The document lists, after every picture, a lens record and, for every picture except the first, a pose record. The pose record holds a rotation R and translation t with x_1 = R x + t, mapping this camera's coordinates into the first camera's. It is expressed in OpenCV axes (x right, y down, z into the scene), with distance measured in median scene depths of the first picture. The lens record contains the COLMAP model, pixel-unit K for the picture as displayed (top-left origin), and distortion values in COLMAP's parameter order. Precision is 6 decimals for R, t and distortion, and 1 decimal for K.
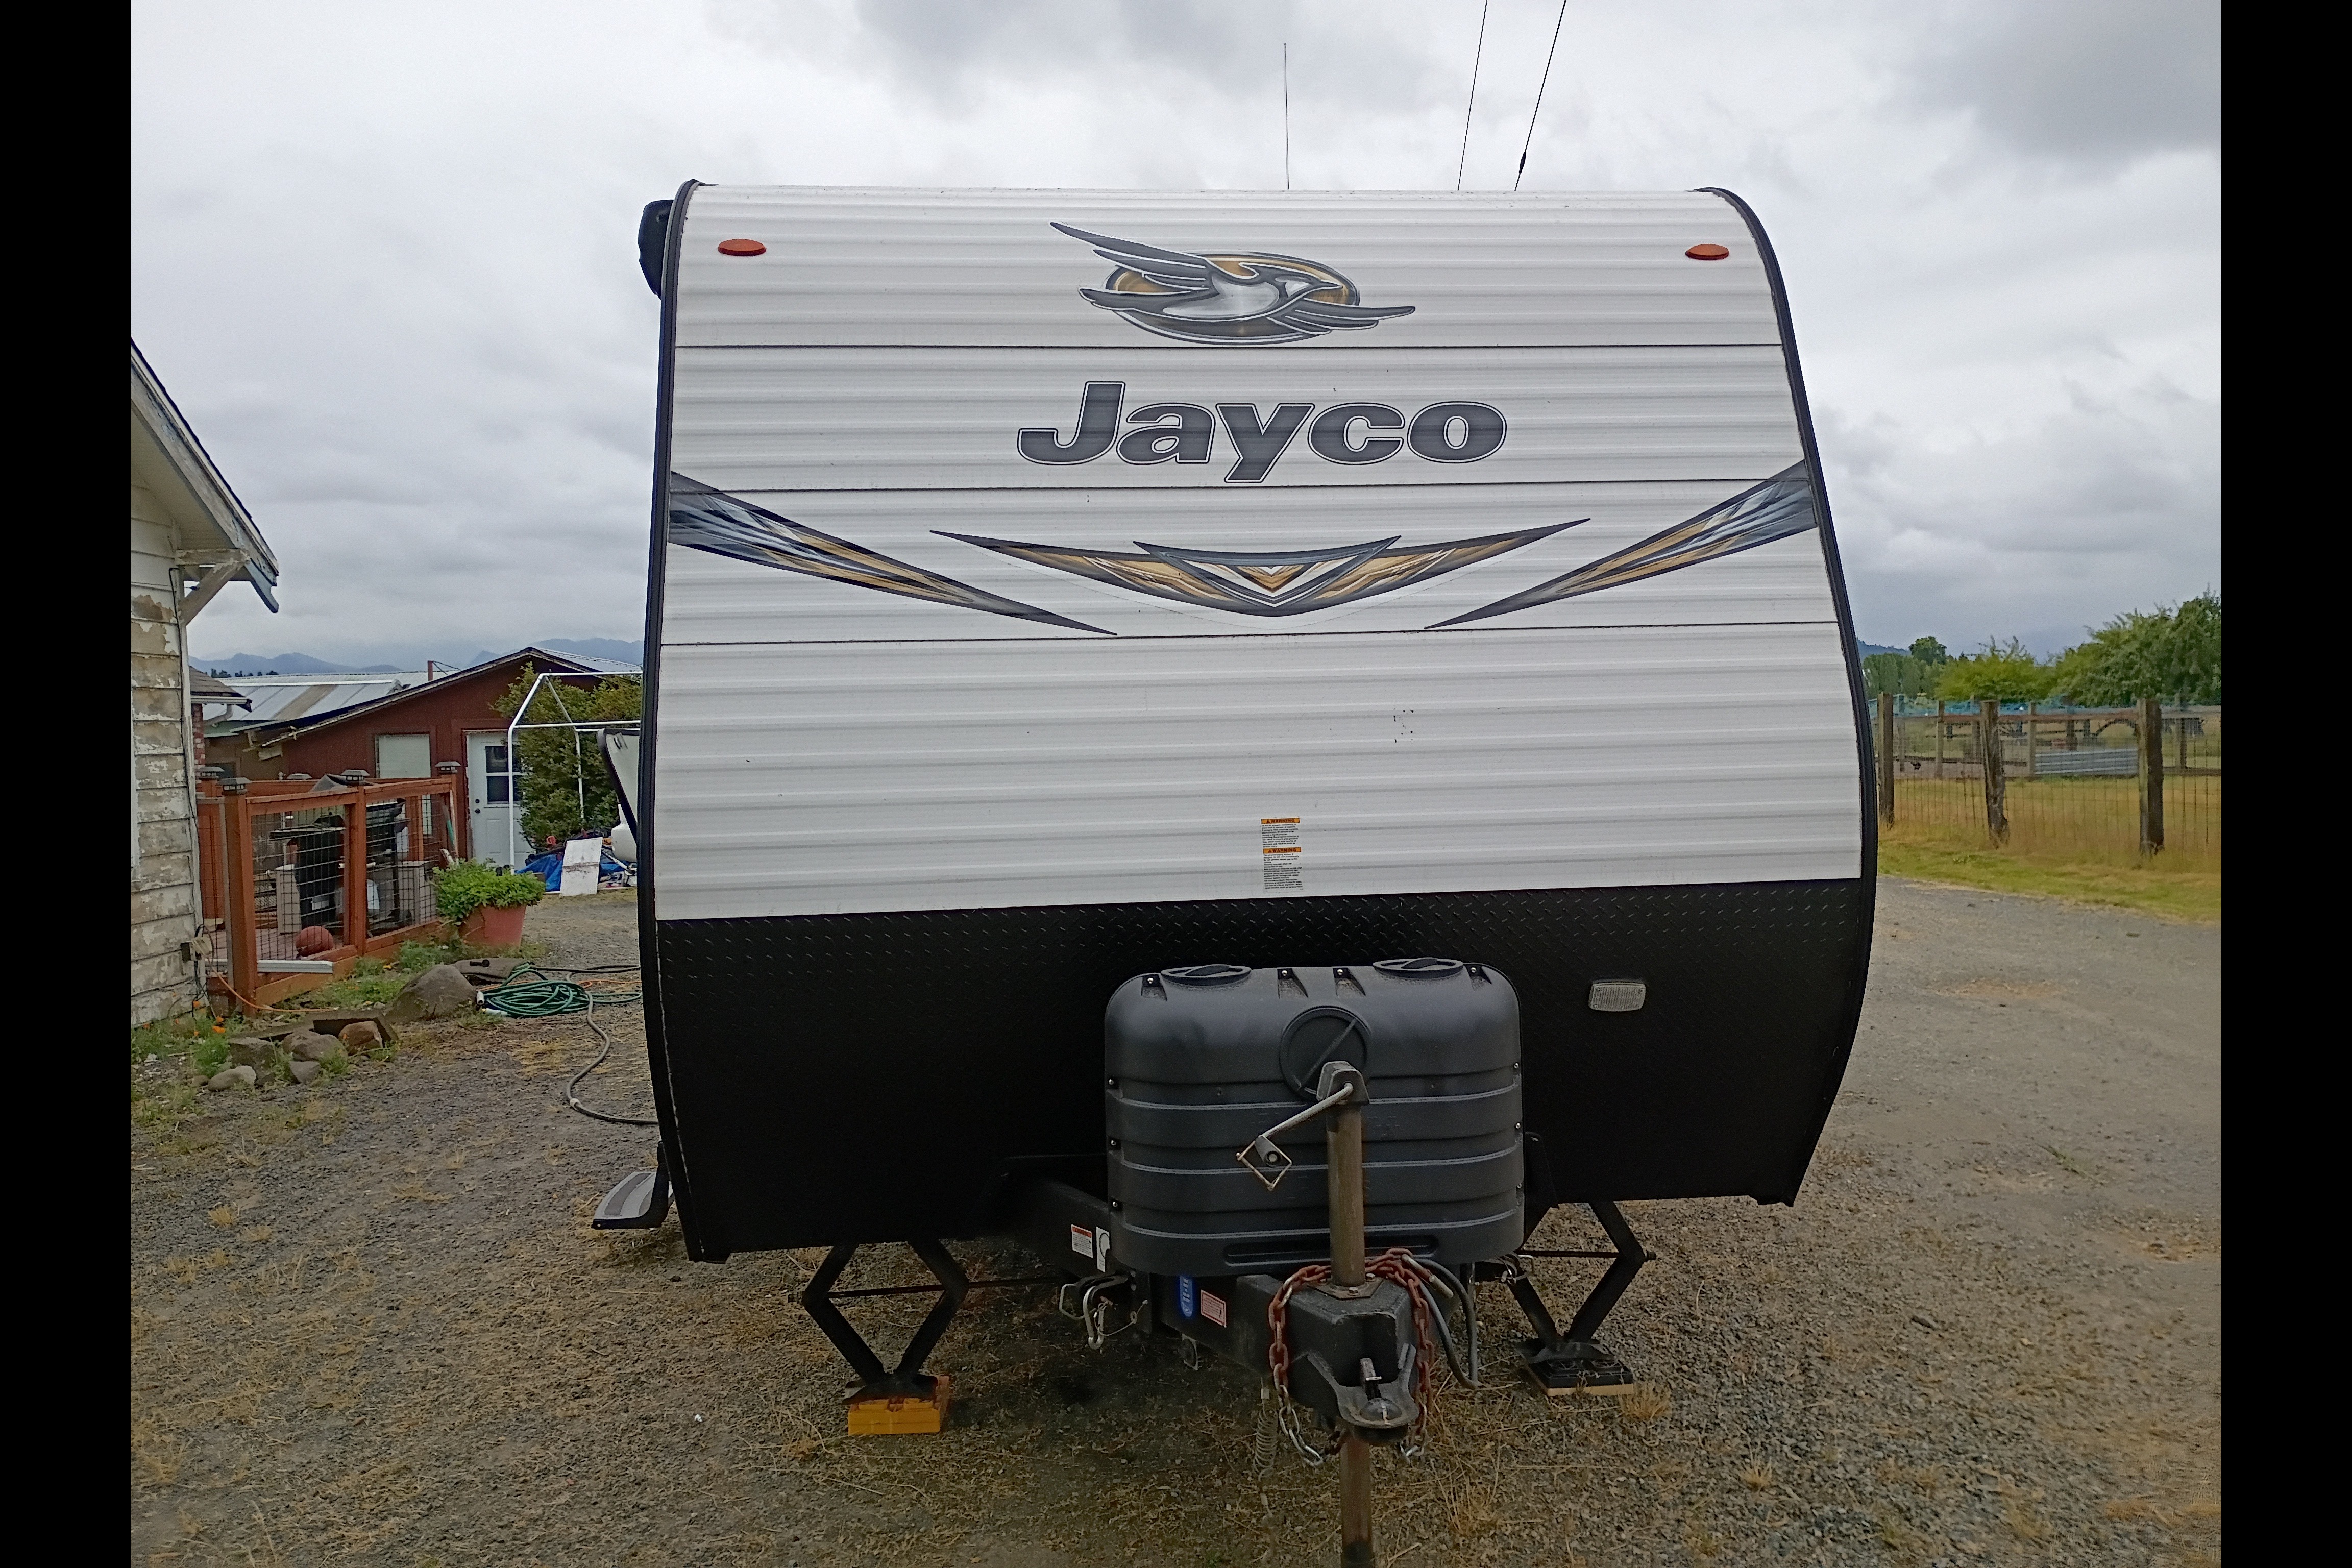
lens RADIAL K [[1780.5, 0, 1178.4], [0, 1780.5, 861.7], [0, 0, 1]] dist [0.059736, -0.000235]
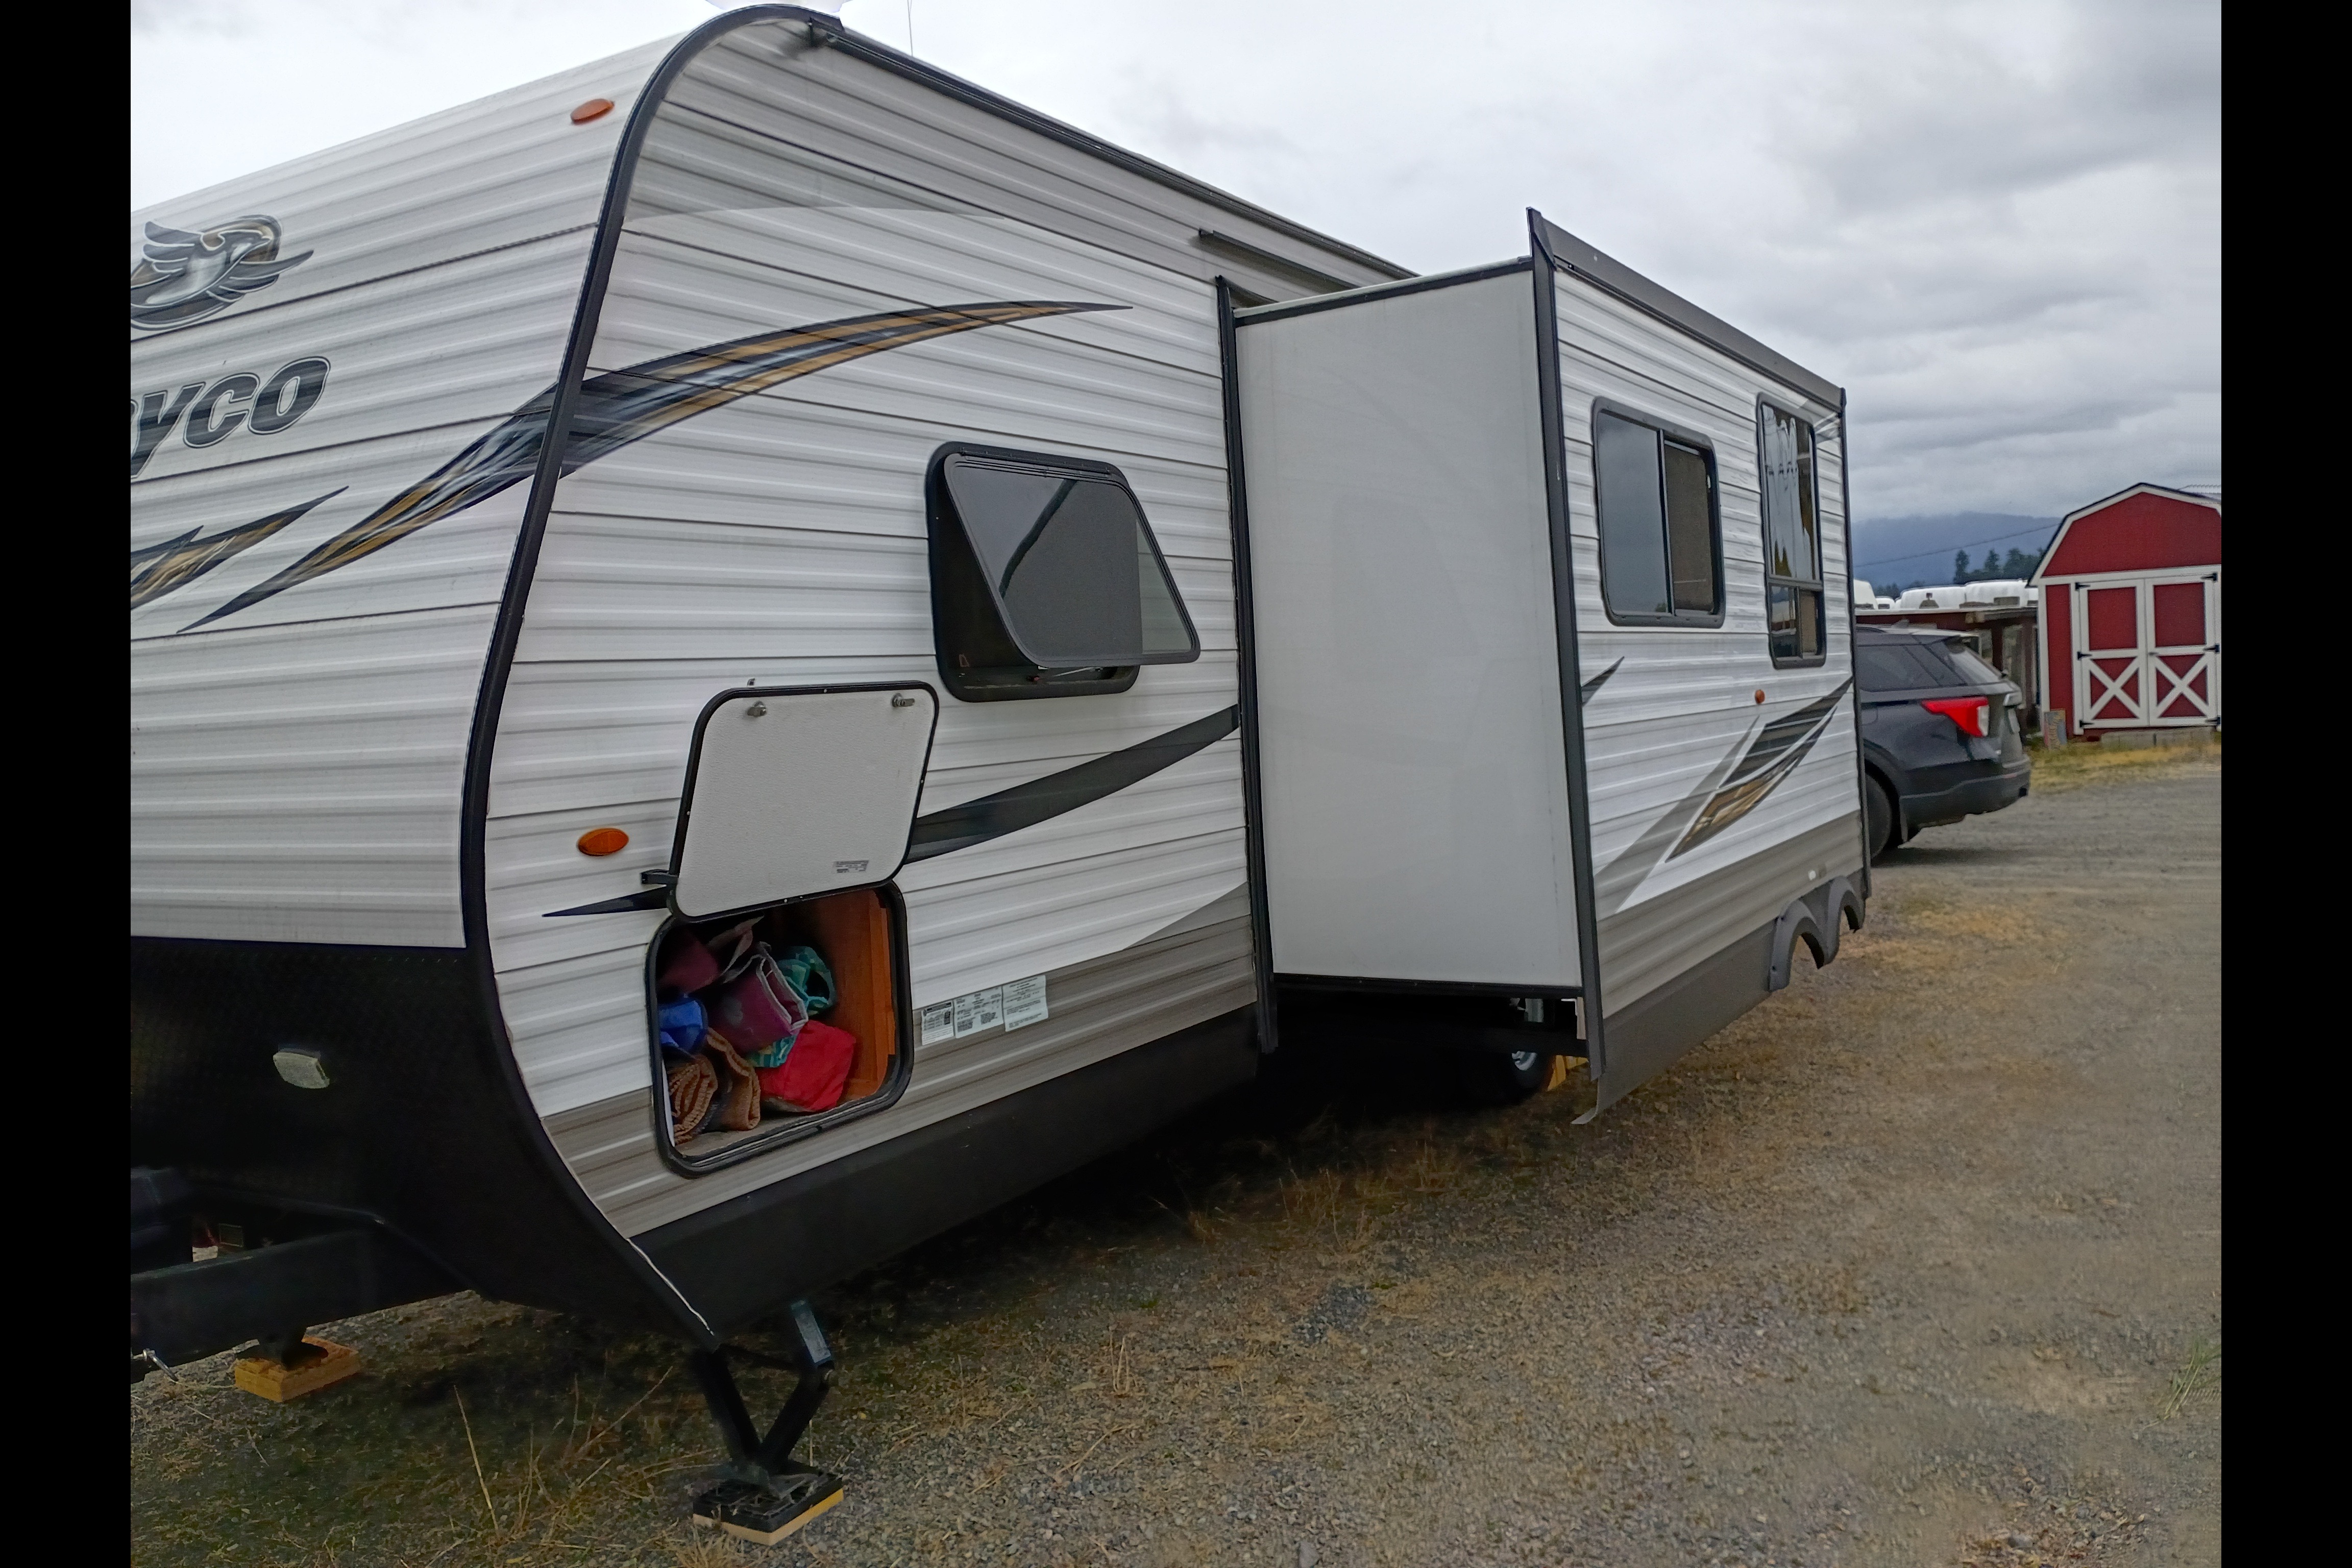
lens RADIAL K [[1828.3, 0, 1114.6], [0, 1828.3, 829.6], [0, 0, 1]] dist [0.081224, -0.115577]
pose [[0.785713, 0.028606, -0.617930, 1.039685], [-0.008568, 0.999338, 0.035368, -0.068302], [0.618532, -0.022495, 0.785438, 0.552580]]
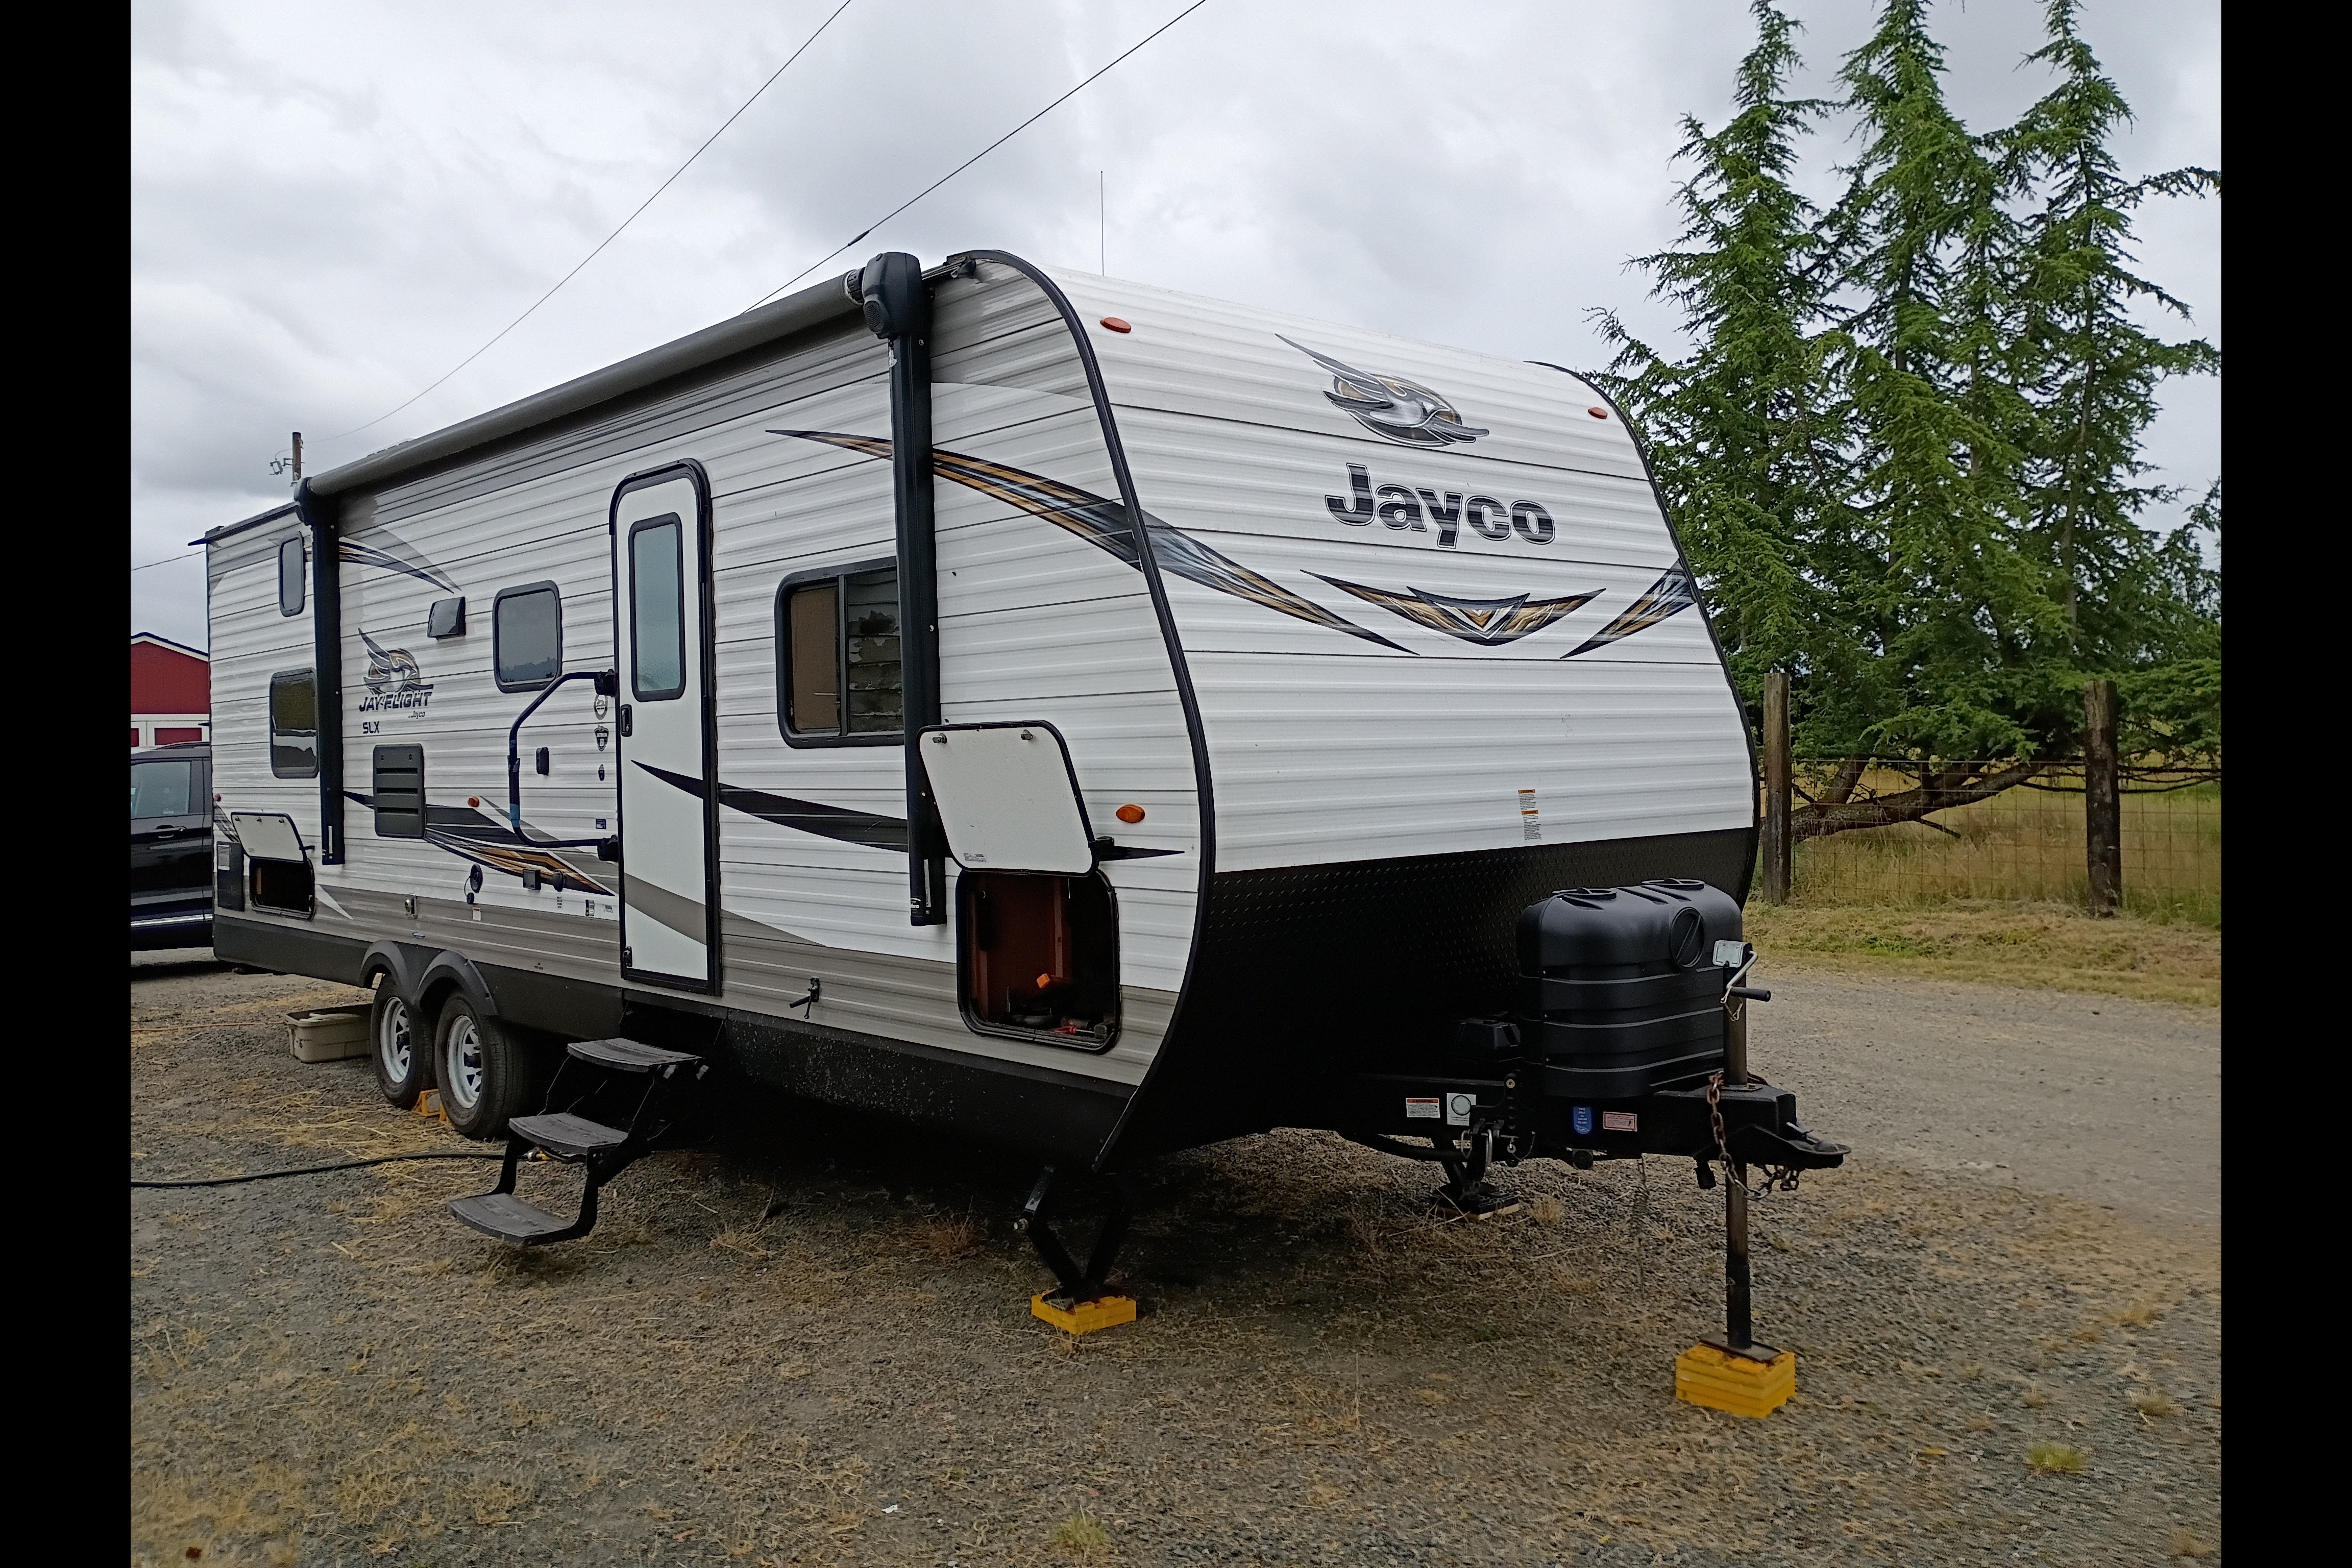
lens RADIAL K [[1828.3, 0, 1114.6], [0, 1828.3, 829.6], [0, 0, 1]] dist [0.081224, -0.115577]
pose [[0.815848, -0.016736, 0.578024, -0.986109], [0.038279, 0.998952, -0.025106, 0.029327], [-0.576998, 0.042609, 0.815633, 0.006295]]
